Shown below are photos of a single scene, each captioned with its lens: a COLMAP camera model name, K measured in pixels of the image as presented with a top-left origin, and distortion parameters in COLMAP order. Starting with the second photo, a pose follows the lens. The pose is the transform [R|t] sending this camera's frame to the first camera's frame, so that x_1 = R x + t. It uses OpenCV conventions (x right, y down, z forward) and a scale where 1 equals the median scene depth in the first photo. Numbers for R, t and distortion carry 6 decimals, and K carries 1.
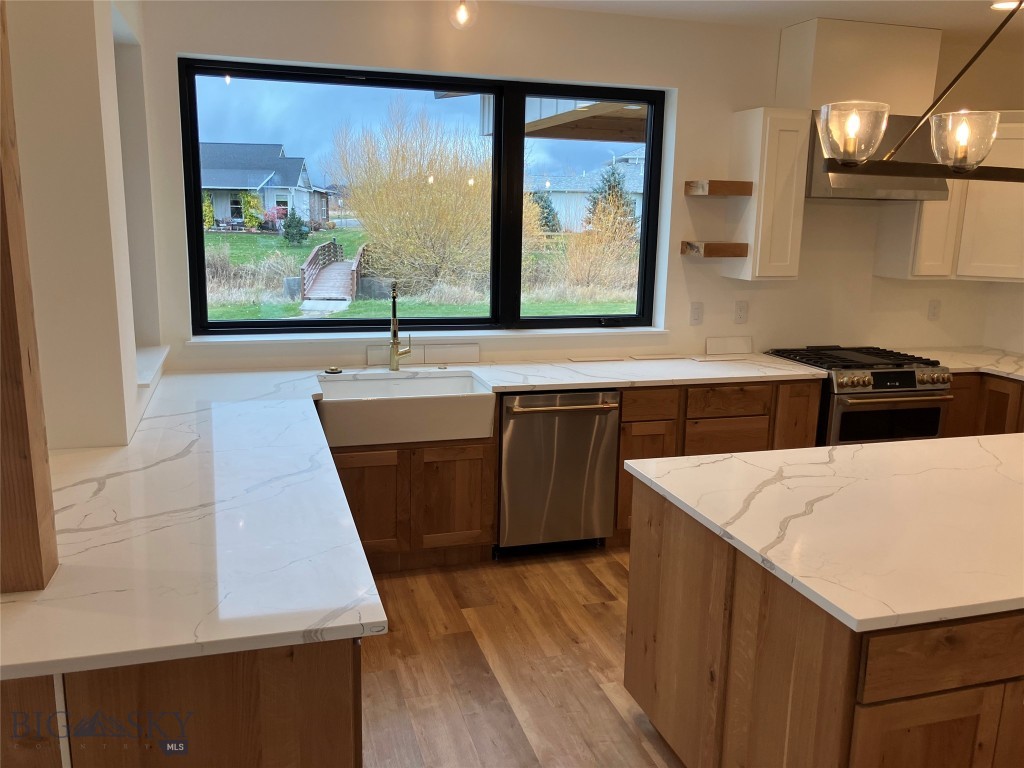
lens RADIAL K [[840.2, 0, 511.2], [0, 840.2, 384.8], [0, 0, 1]] dist [-0.014601, 0.019777]
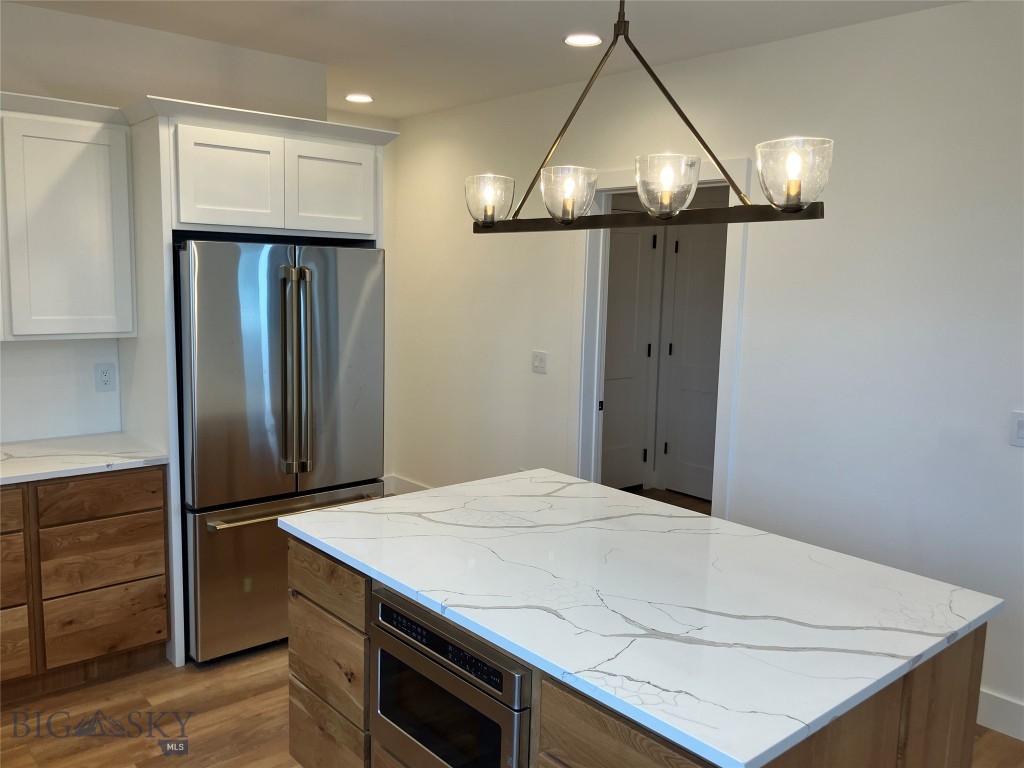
lens RADIAL K [[840.2, 0, 510.6], [0, 840.2, 382.3], [0, 0, 1]] dist [-0.014601, 0.019777]
pose [[-0.400421, -0.155409, 0.903057, -0.253404], [0.152615, 0.960438, 0.232954, -0.298658], [-0.903533, 0.231099, -0.360862, 1.418046]]
